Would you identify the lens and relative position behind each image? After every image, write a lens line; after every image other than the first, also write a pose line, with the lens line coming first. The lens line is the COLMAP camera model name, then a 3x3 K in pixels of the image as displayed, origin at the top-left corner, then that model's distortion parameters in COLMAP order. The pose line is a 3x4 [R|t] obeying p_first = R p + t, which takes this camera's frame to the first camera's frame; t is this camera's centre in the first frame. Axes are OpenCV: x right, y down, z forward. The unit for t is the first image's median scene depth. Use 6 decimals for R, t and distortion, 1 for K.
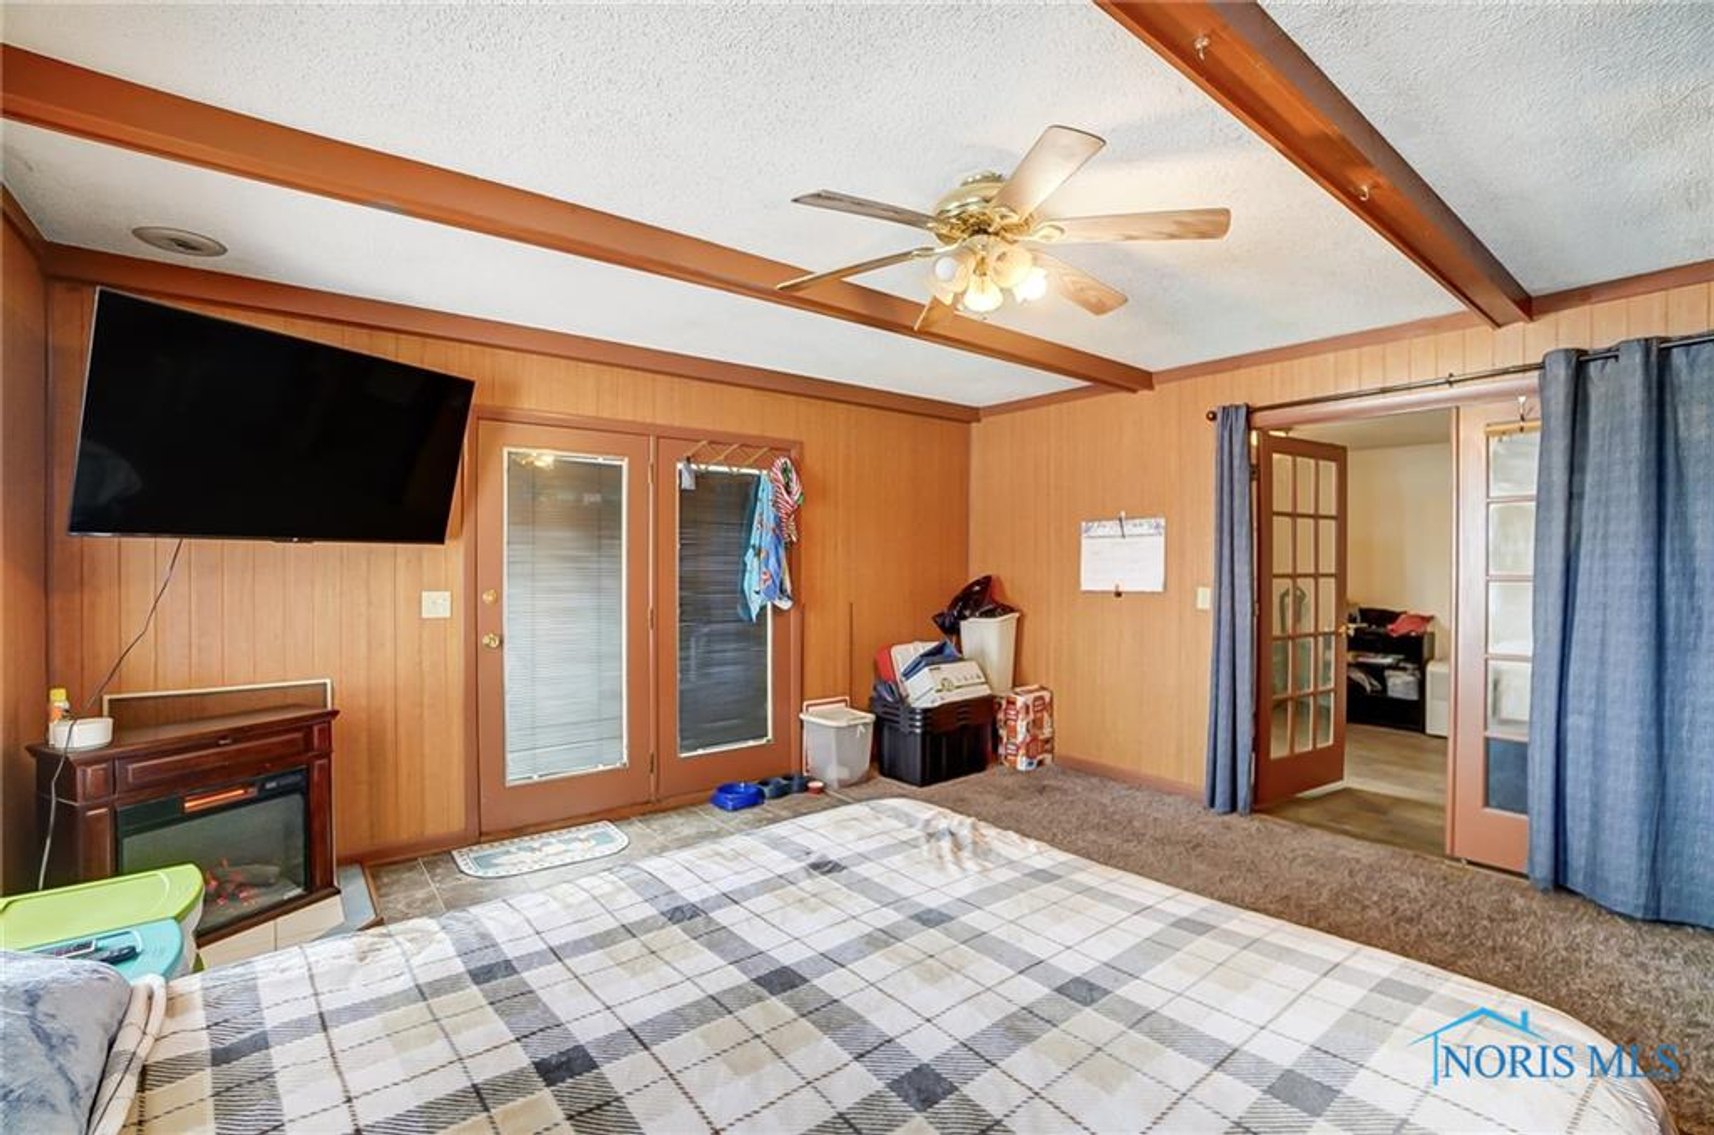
lens RADIAL K [[770.8, 0, 855.2], [0, 770.8, 565.2], [0, 0, 1]] dist [-0.045353, 0.016786]
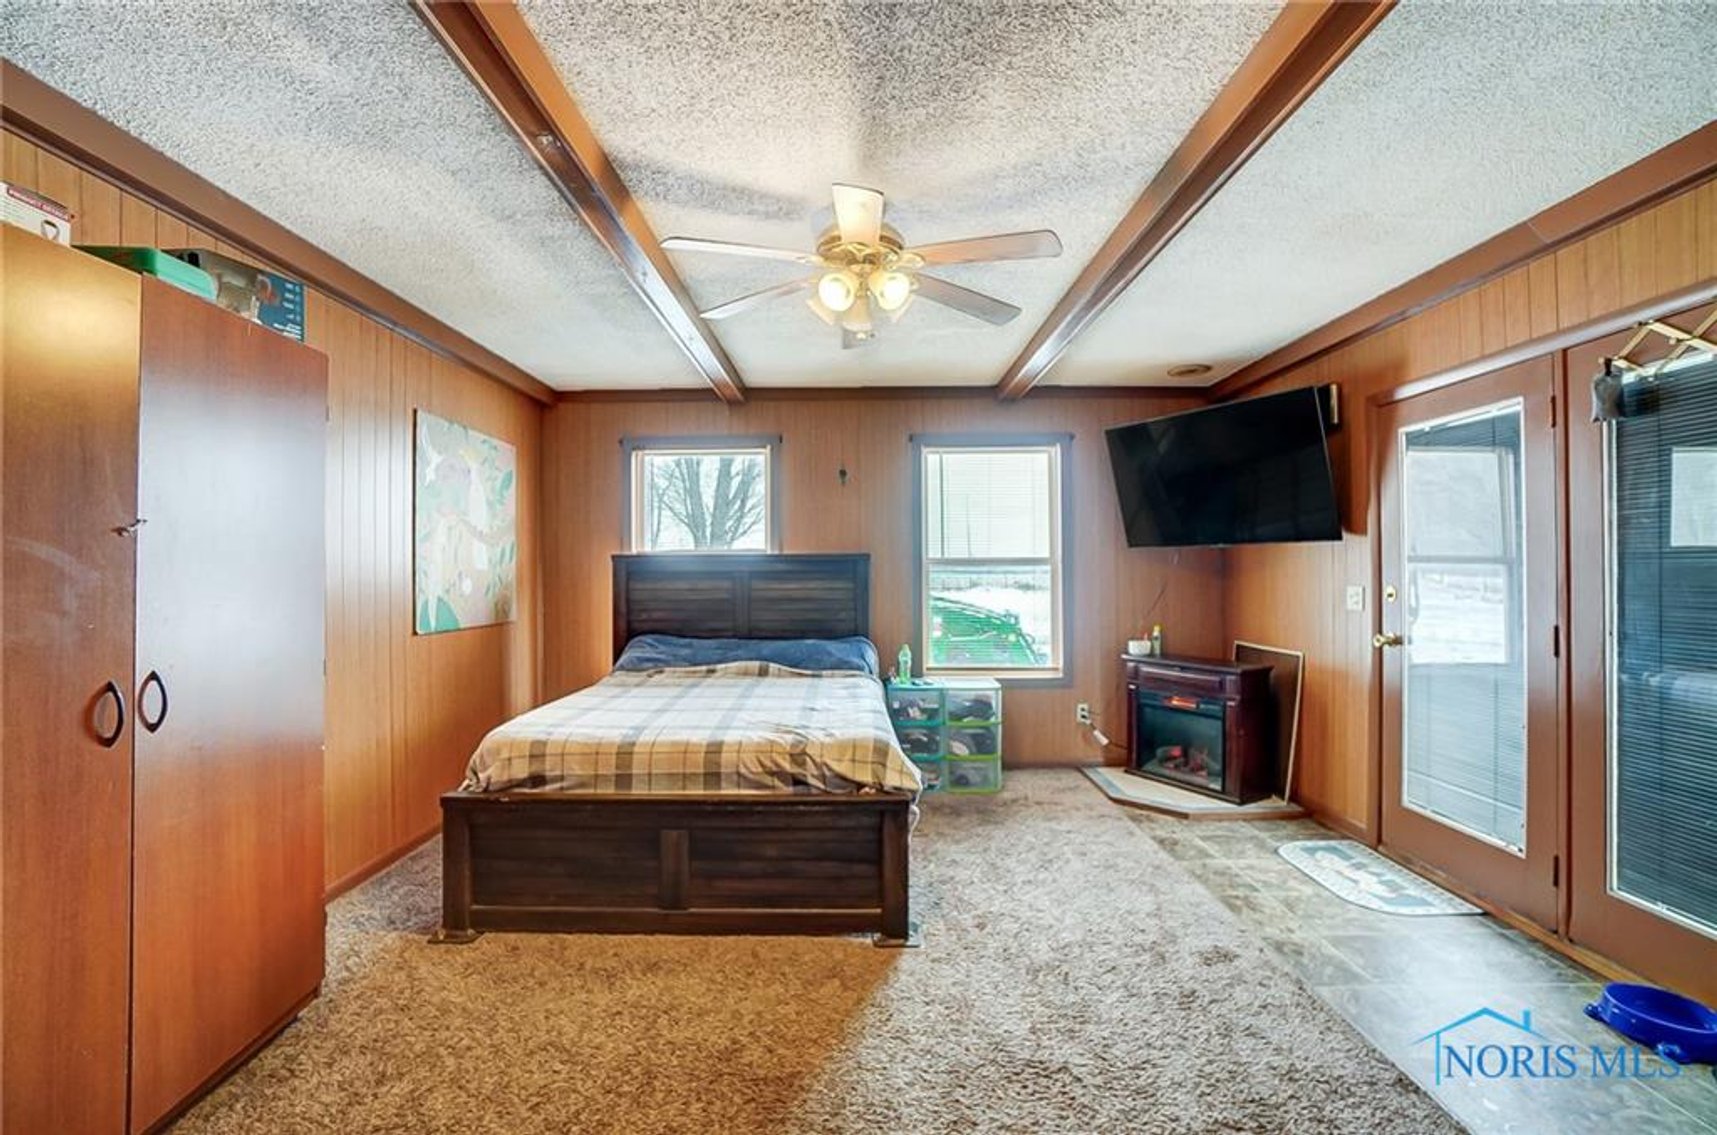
lens RADIAL K [[772.1, 0, 858.7], [0, 772.1, 566.7], [0, 0, 1]] dist [-0.045353, 0.016786]
pose [[-0.615268, -0.004657, -0.788304, 0.666329], [-0.003712, 0.999989, -0.003010, 0.013311], [0.788309, 0.001074, -0.615278, 1.074445]]
